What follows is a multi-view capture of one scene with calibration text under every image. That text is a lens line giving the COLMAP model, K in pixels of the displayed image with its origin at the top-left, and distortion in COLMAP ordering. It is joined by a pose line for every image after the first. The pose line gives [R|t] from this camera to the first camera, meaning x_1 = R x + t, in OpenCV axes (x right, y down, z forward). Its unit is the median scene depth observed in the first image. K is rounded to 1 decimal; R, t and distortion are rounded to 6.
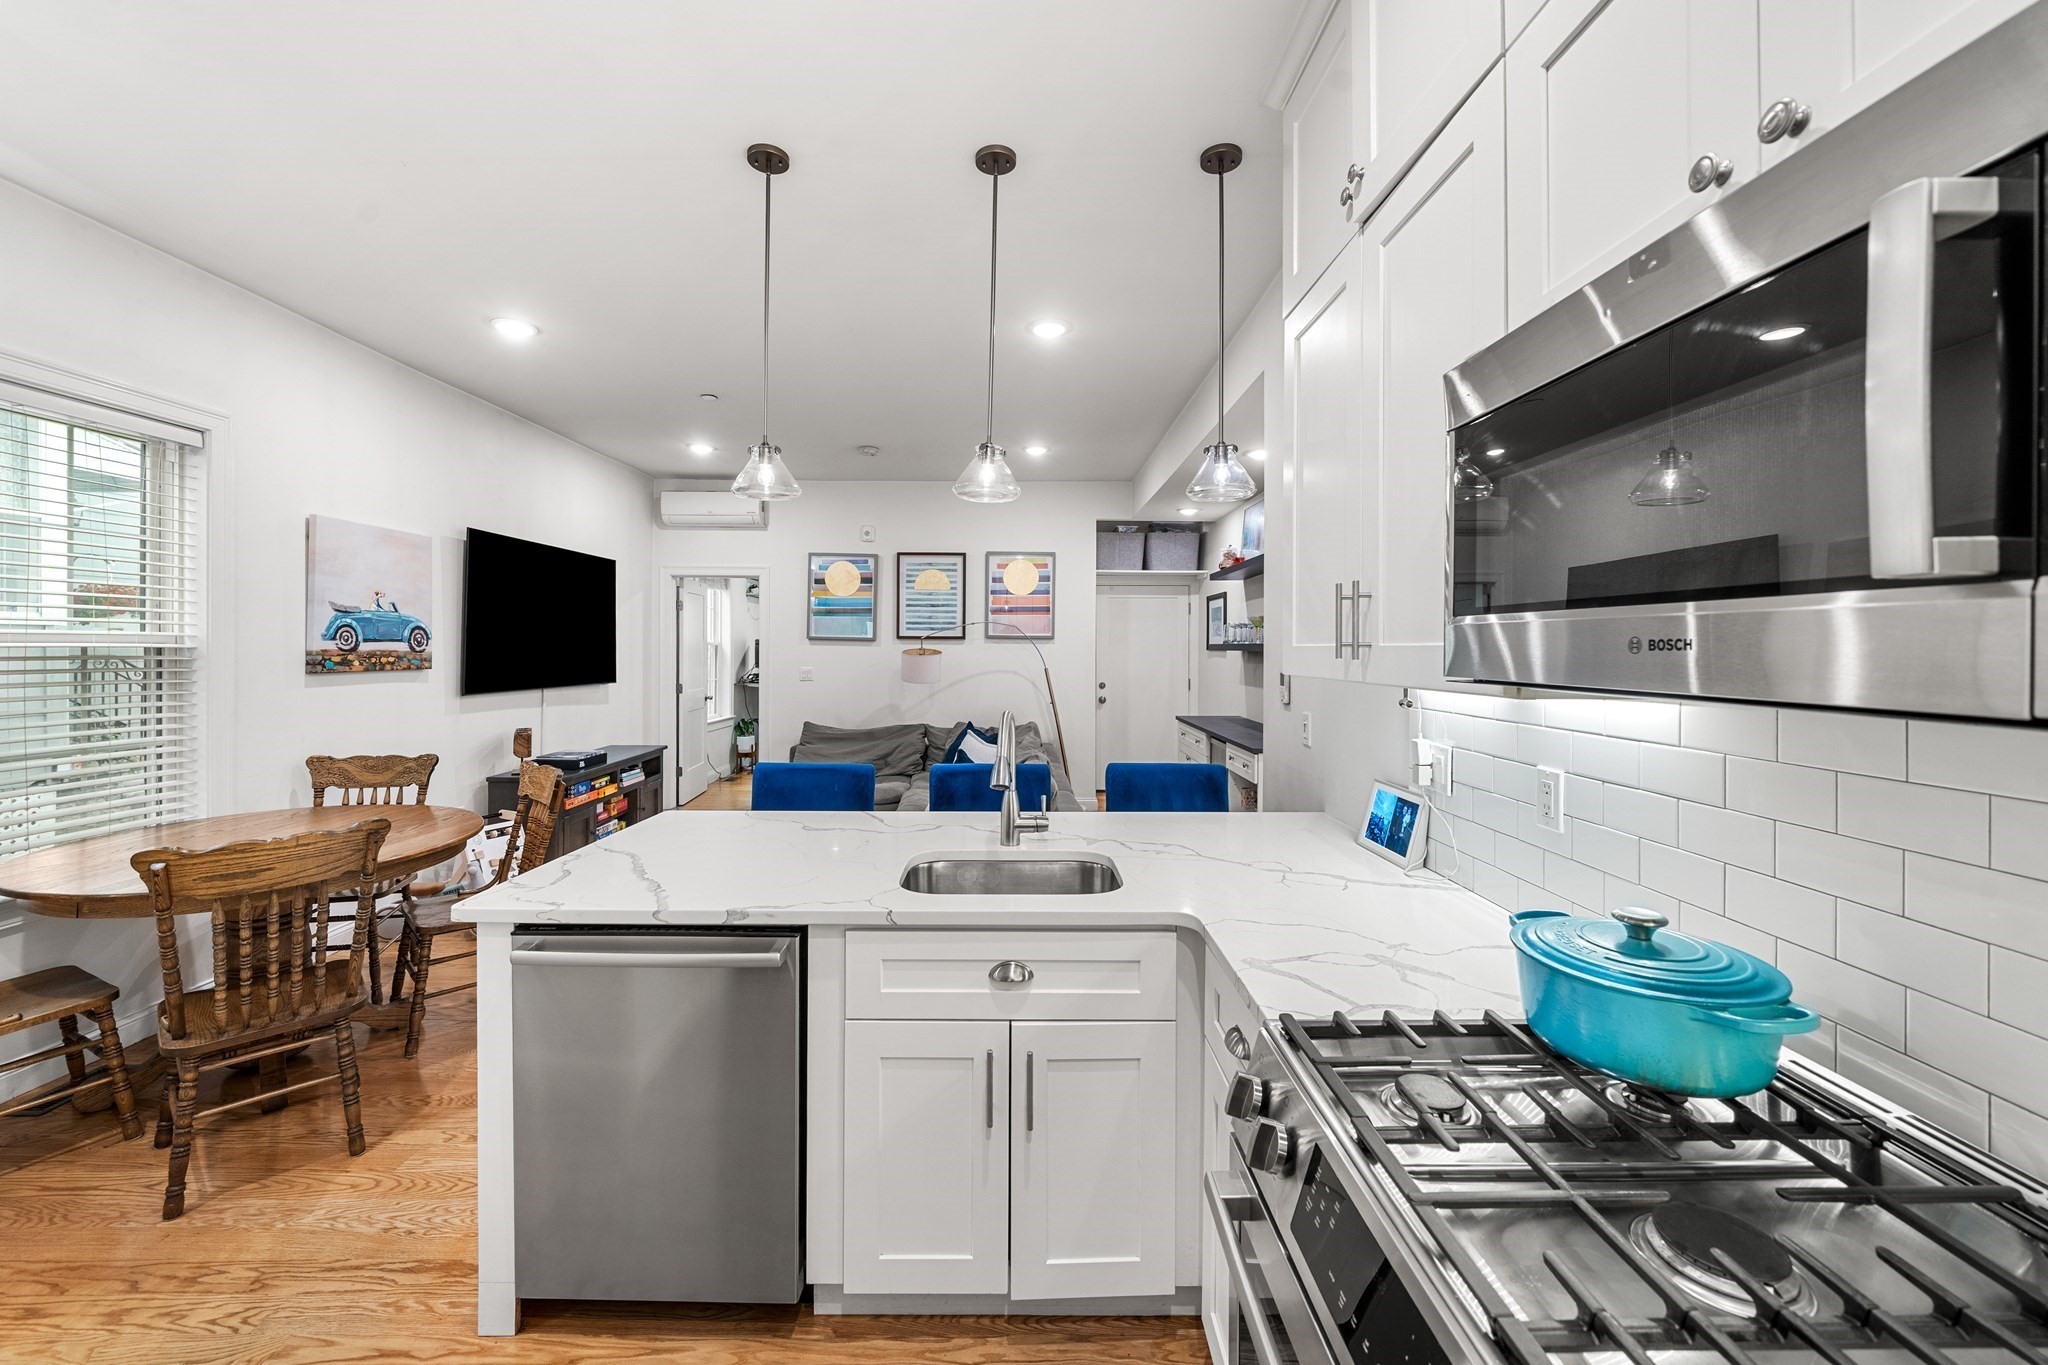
lens RADIAL K [[796.4, 0, 1025.0], [0, 796.4, 644.2], [0, 0, 1]] dist [-0.006365, 0.000292]
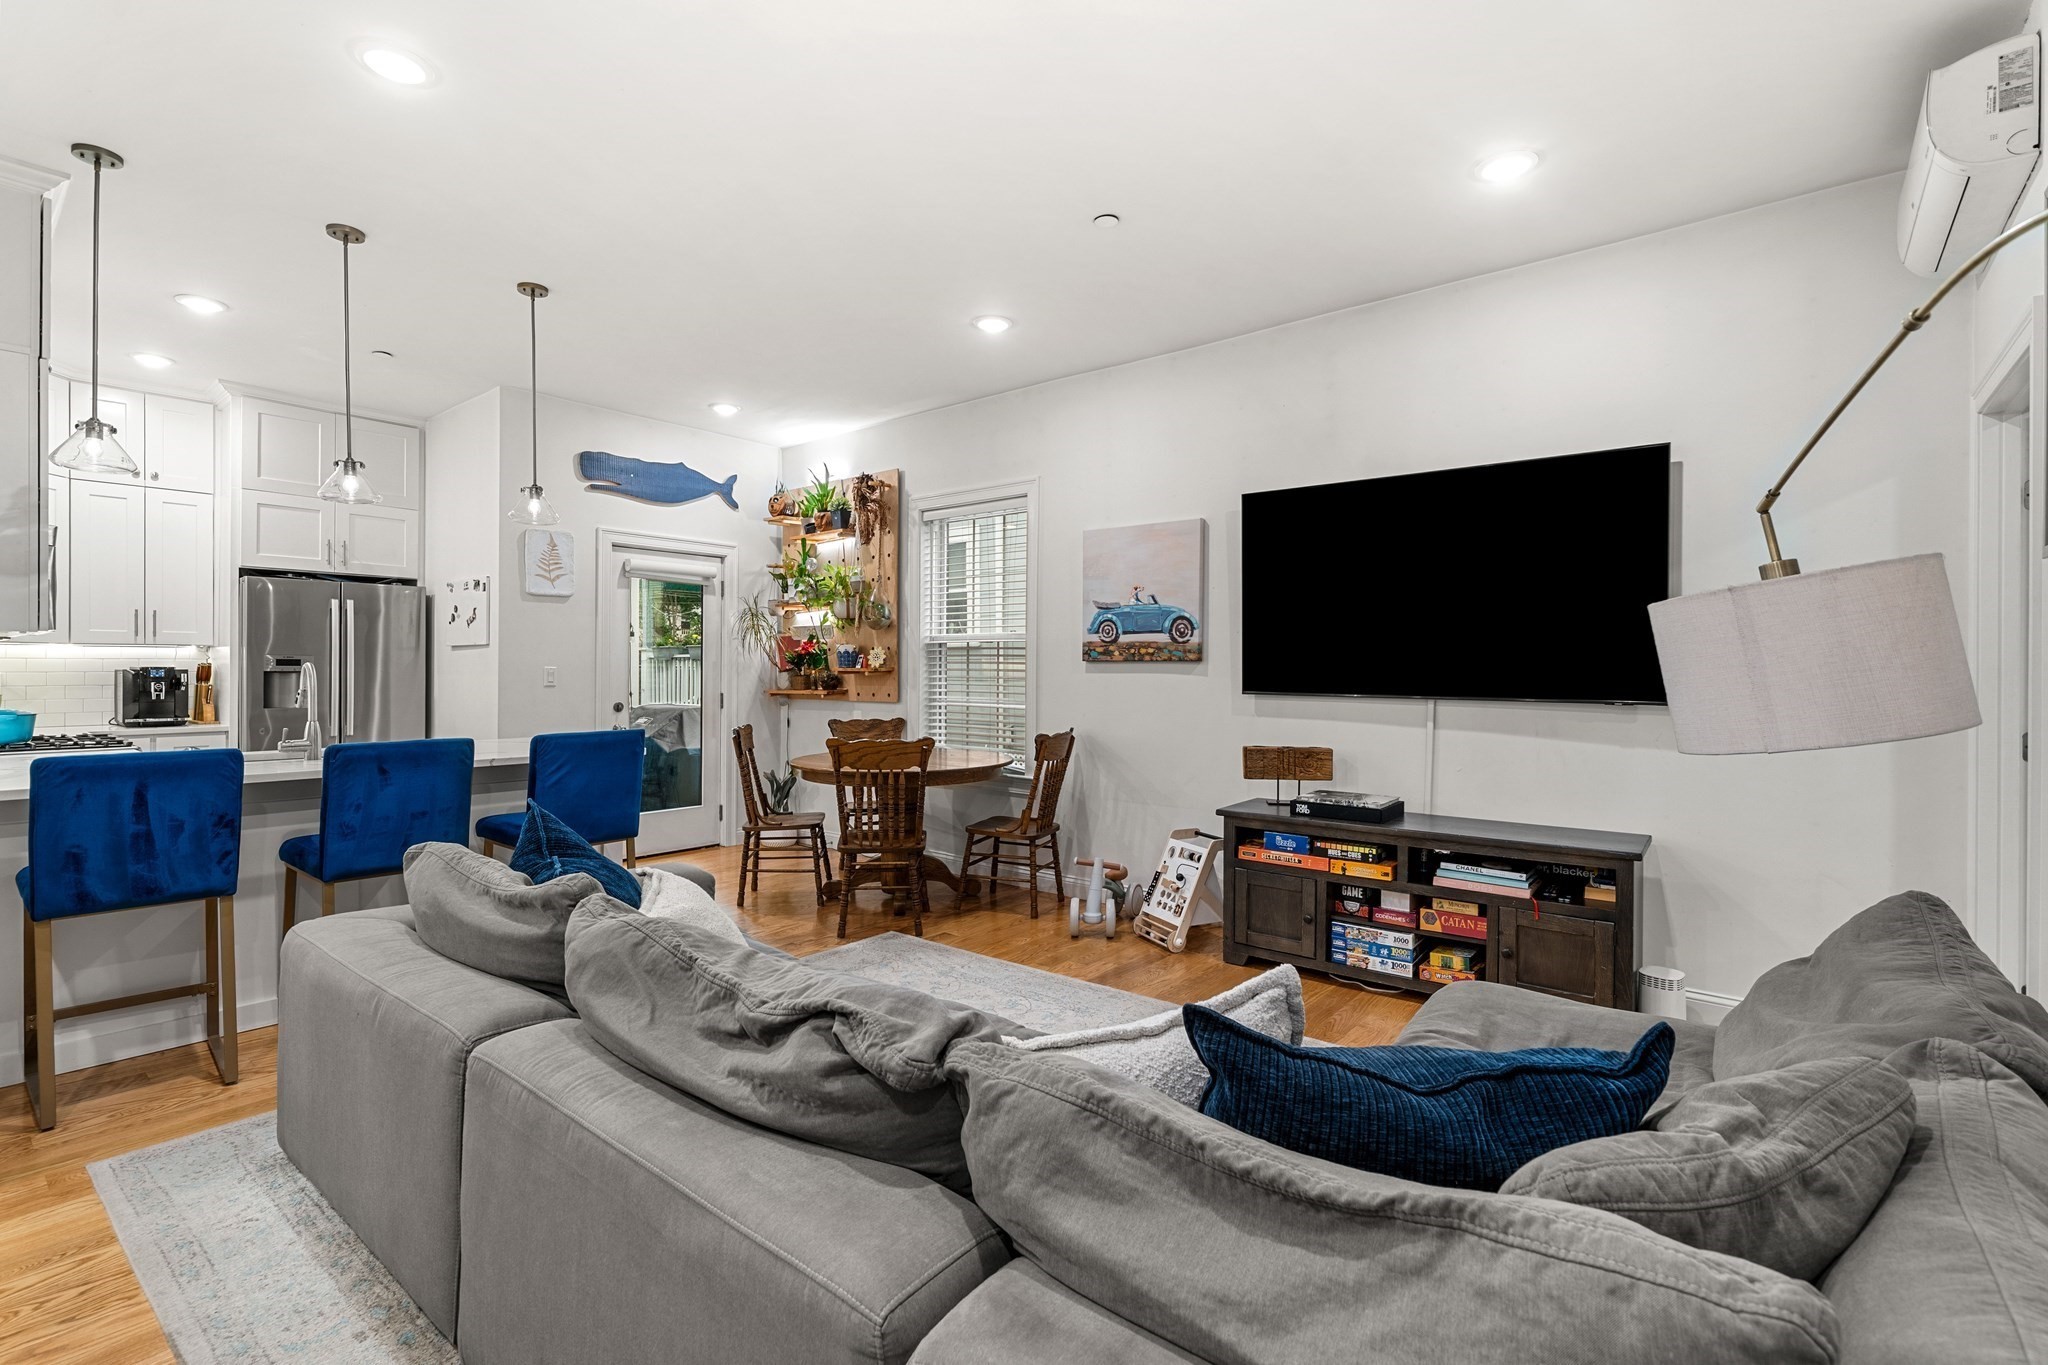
lens RADIAL K [[936.7, 0, 1017.1], [0, 936.7, 680.0], [0, 0, 1]] dist [0.002377, -0.000005]
pose [[-0.640785, 0.000775, -0.767720, 0.245634], [-0.006692, 0.999956, 0.006594, 0.051757], [0.767691, 0.009363, -0.640751, 1.684231]]
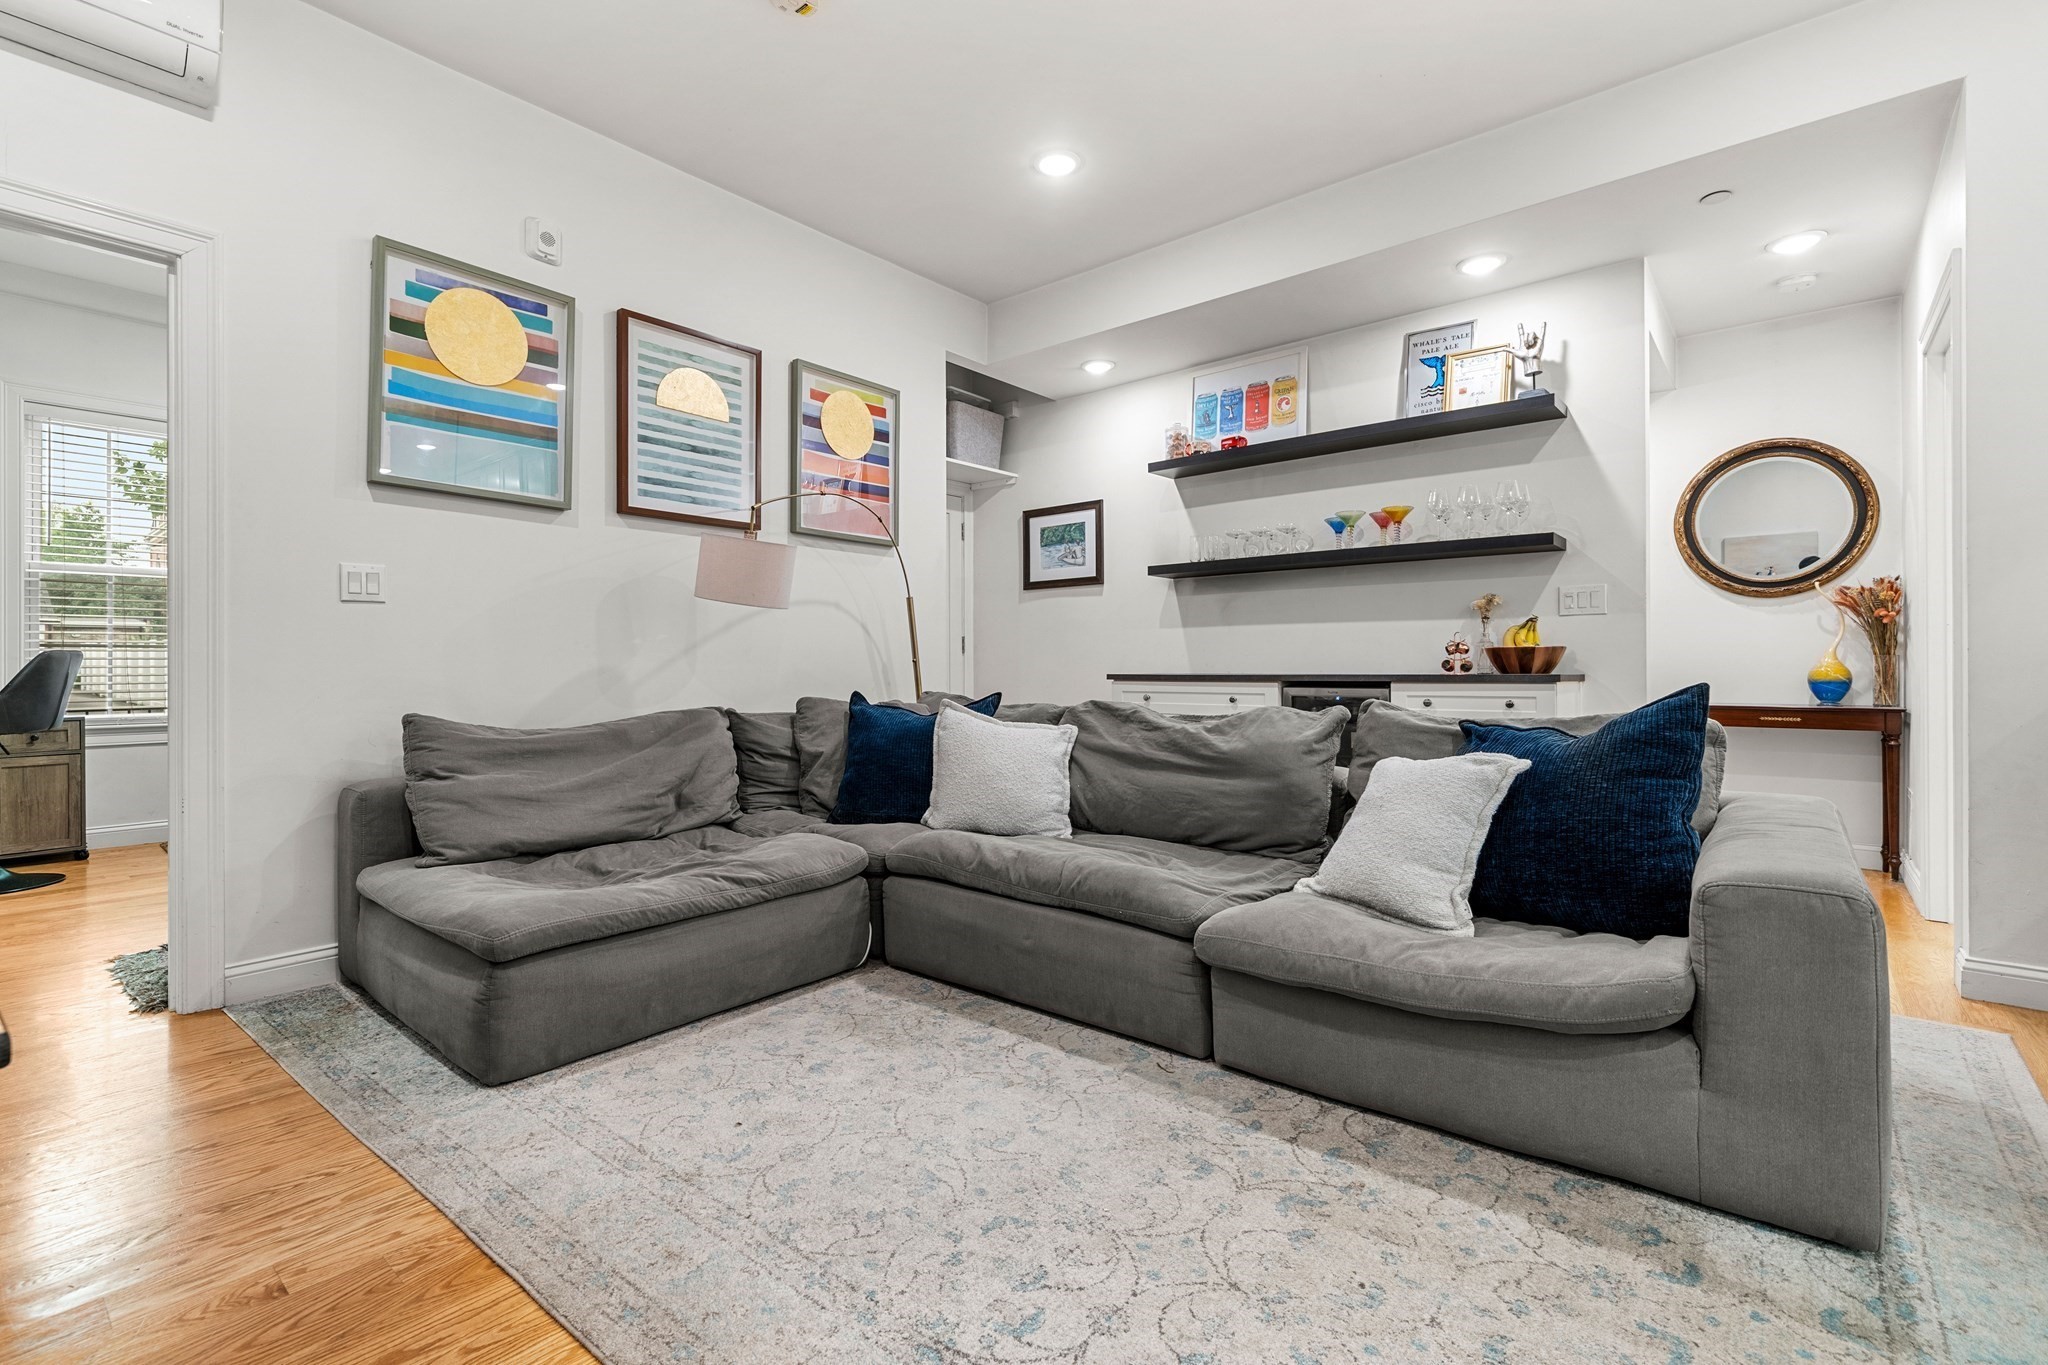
lens RADIAL K [[909.8, 0, 1018.3], [0, 909.8, 661.9], [0, 0, 1]] dist [-0.003620, -0.000084]
pose [[0.648351, -0.004301, 0.761330, -0.704848], [0.005022, 0.999986, 0.001373, 0.131267], [-0.761325, 0.002933, 0.648363, 0.944178]]
